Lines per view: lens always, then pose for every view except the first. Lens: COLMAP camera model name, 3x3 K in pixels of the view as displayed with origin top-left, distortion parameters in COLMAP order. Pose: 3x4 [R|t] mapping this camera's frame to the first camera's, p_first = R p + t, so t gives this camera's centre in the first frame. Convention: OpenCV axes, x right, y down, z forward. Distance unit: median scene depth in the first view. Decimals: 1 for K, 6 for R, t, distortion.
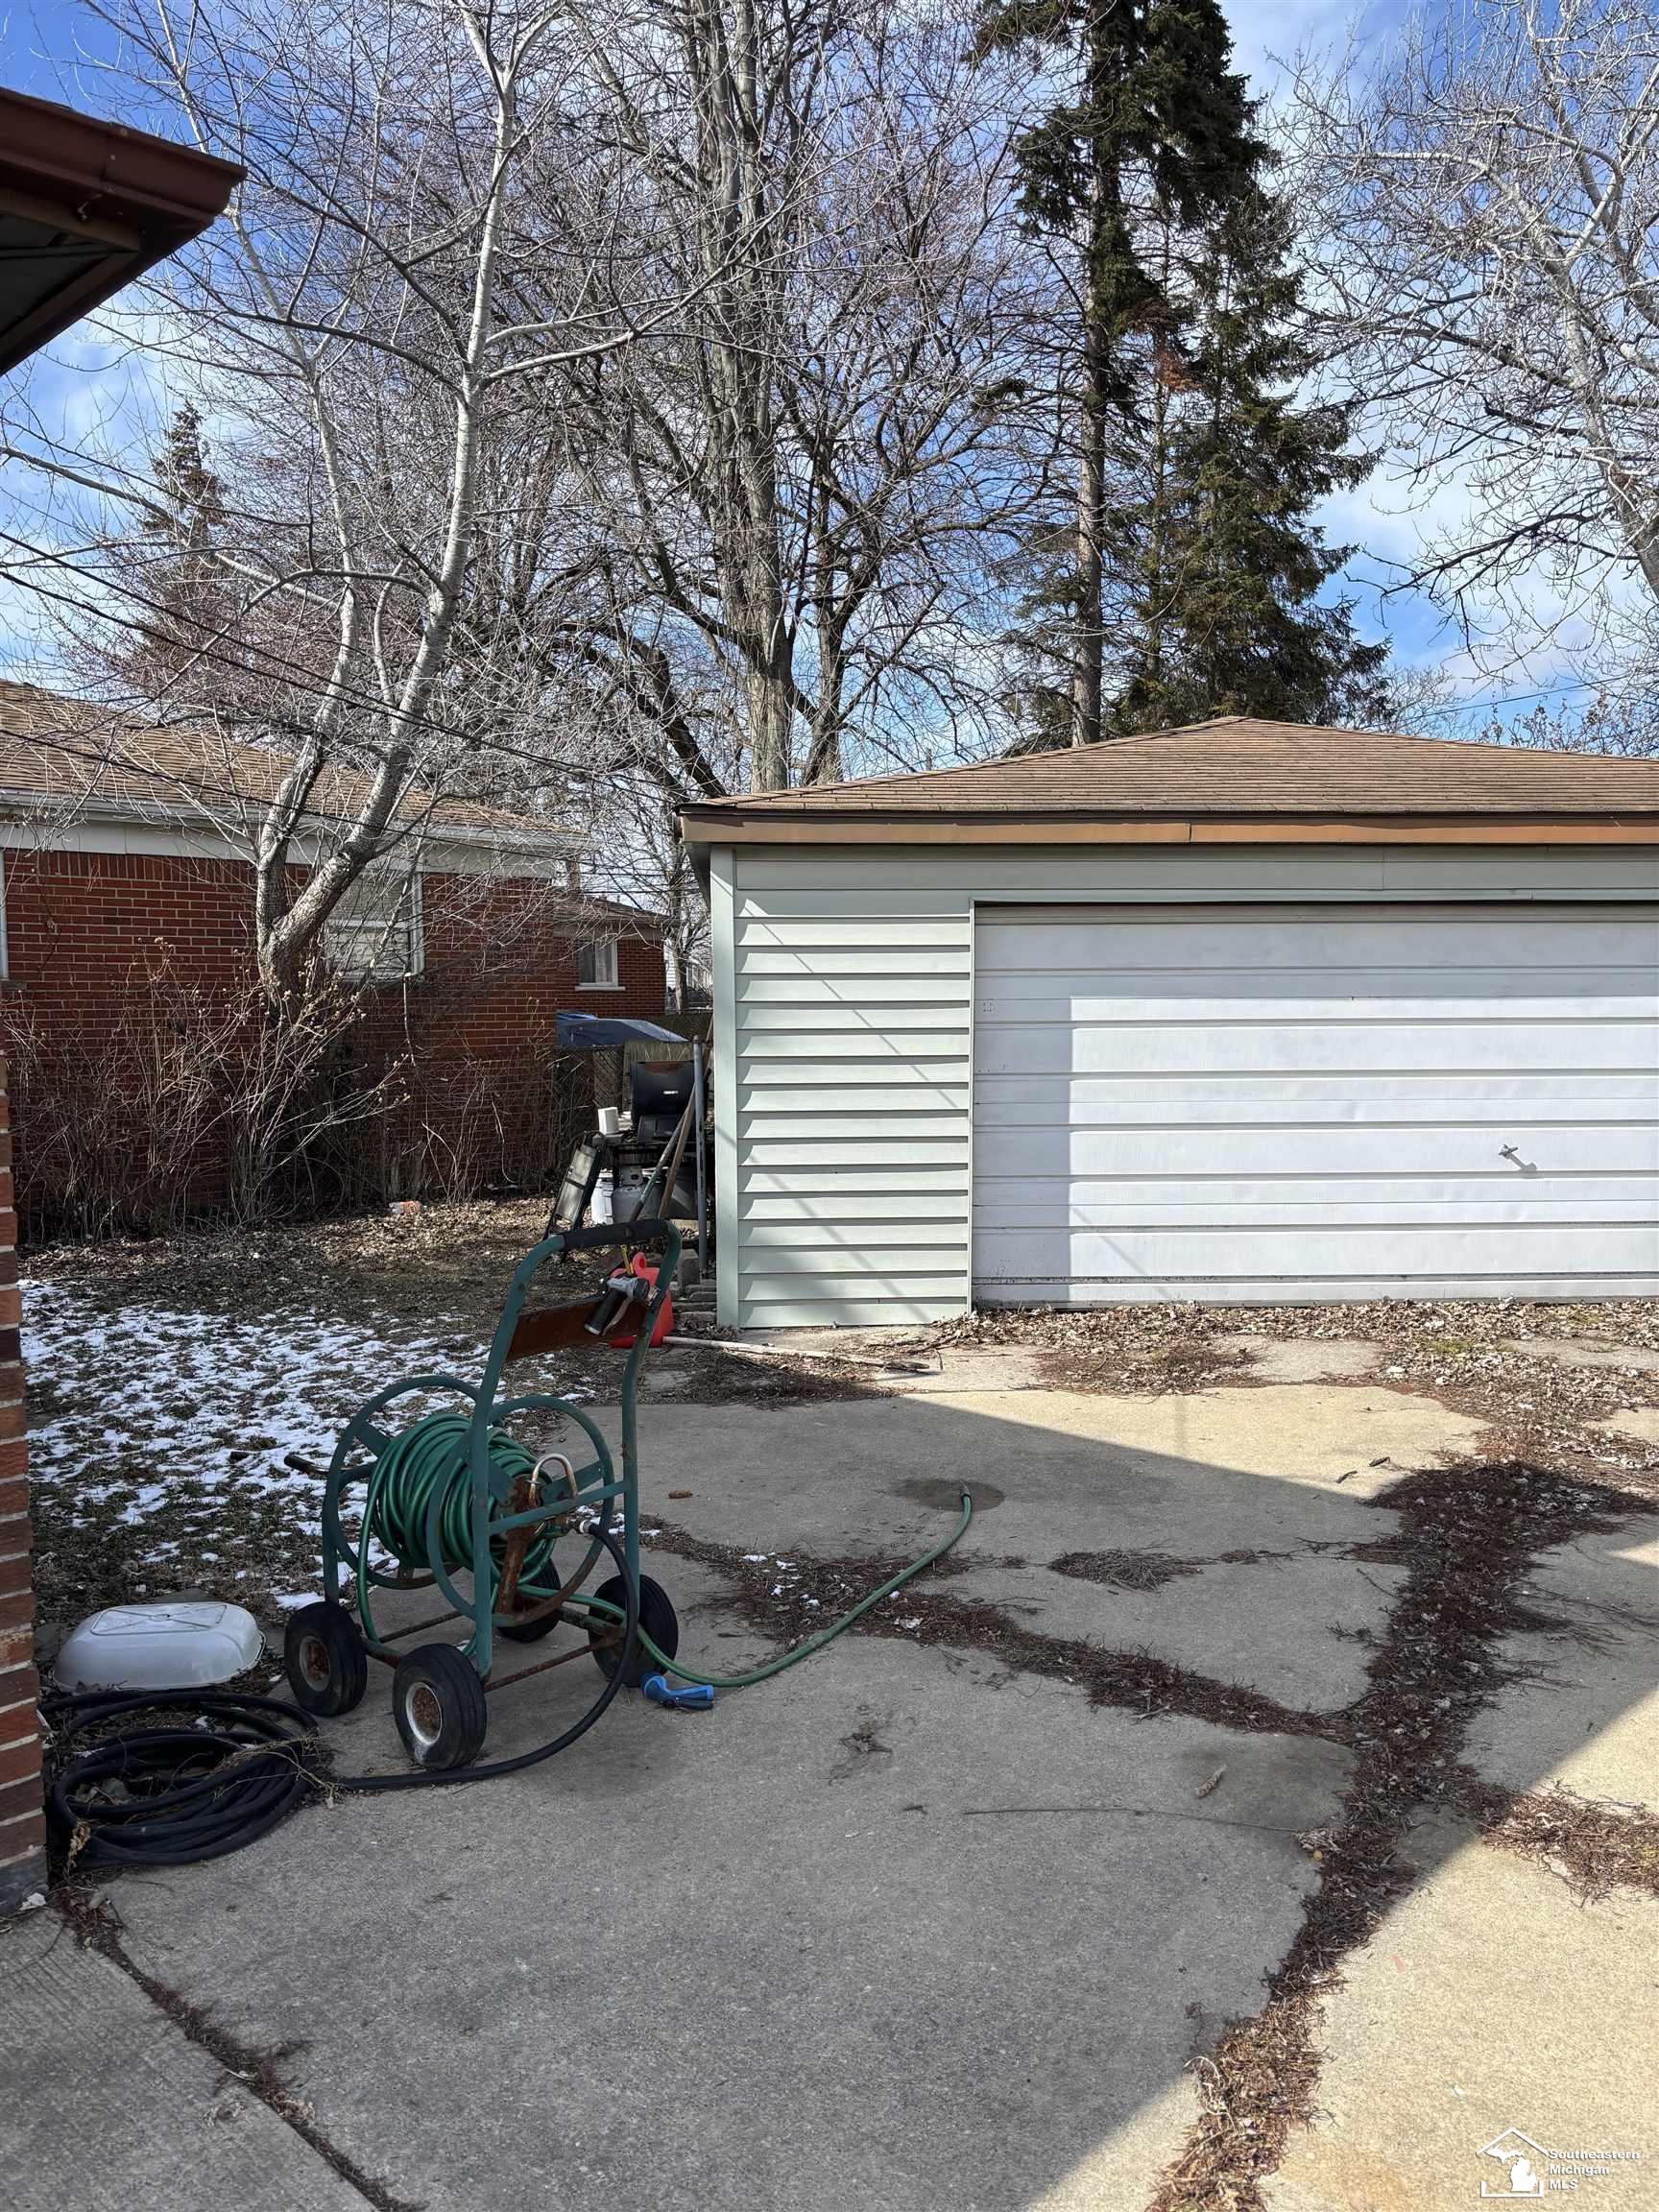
lens RADIAL K [[1660.4, 0, 829.5], [0, 1660.4, 1106.0], [0, 0, 1]] dist [0.009332, -0.056938]
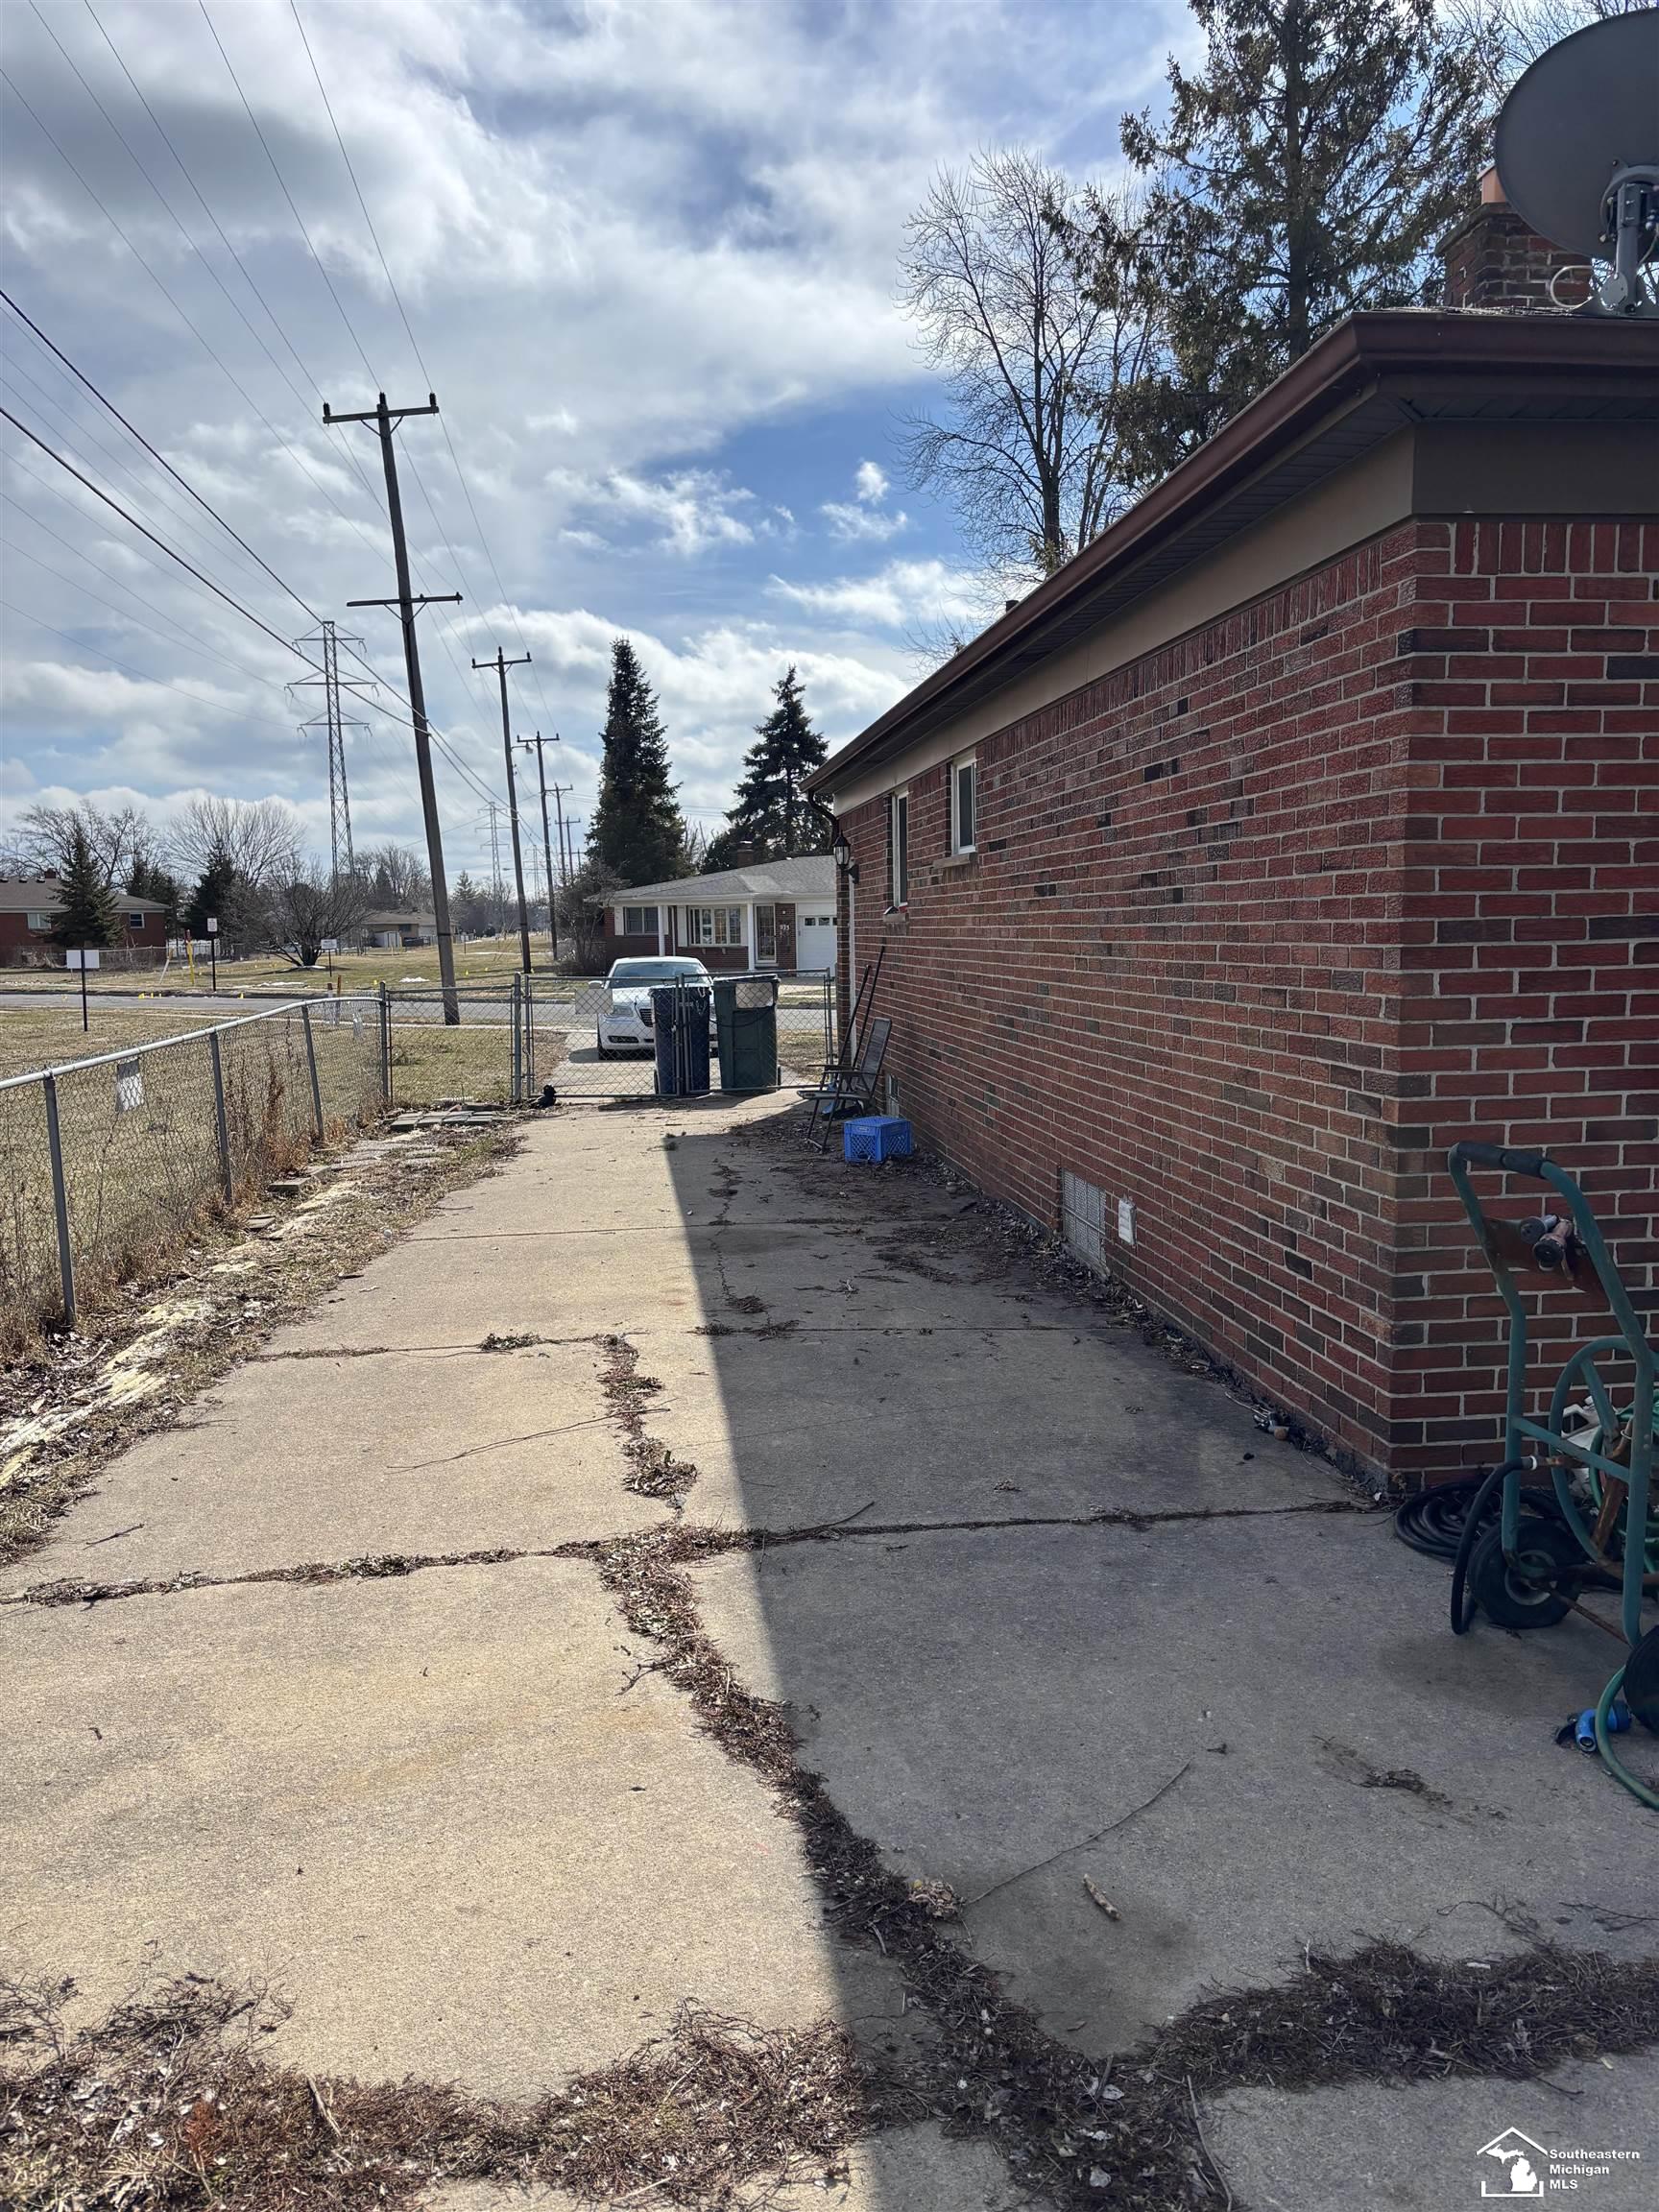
lens RADIAL K [[1660.4, 0, 829.5], [0, 1660.4, 1106.0], [0, 0, 1]] dist [0.009332, -0.056938]
pose [[-0.621394, 0.125369, -0.773403, 1.020648], [-0.011303, 0.985578, 0.168844, -0.139544], [0.783416, 0.113661, -0.611016, 1.525886]]
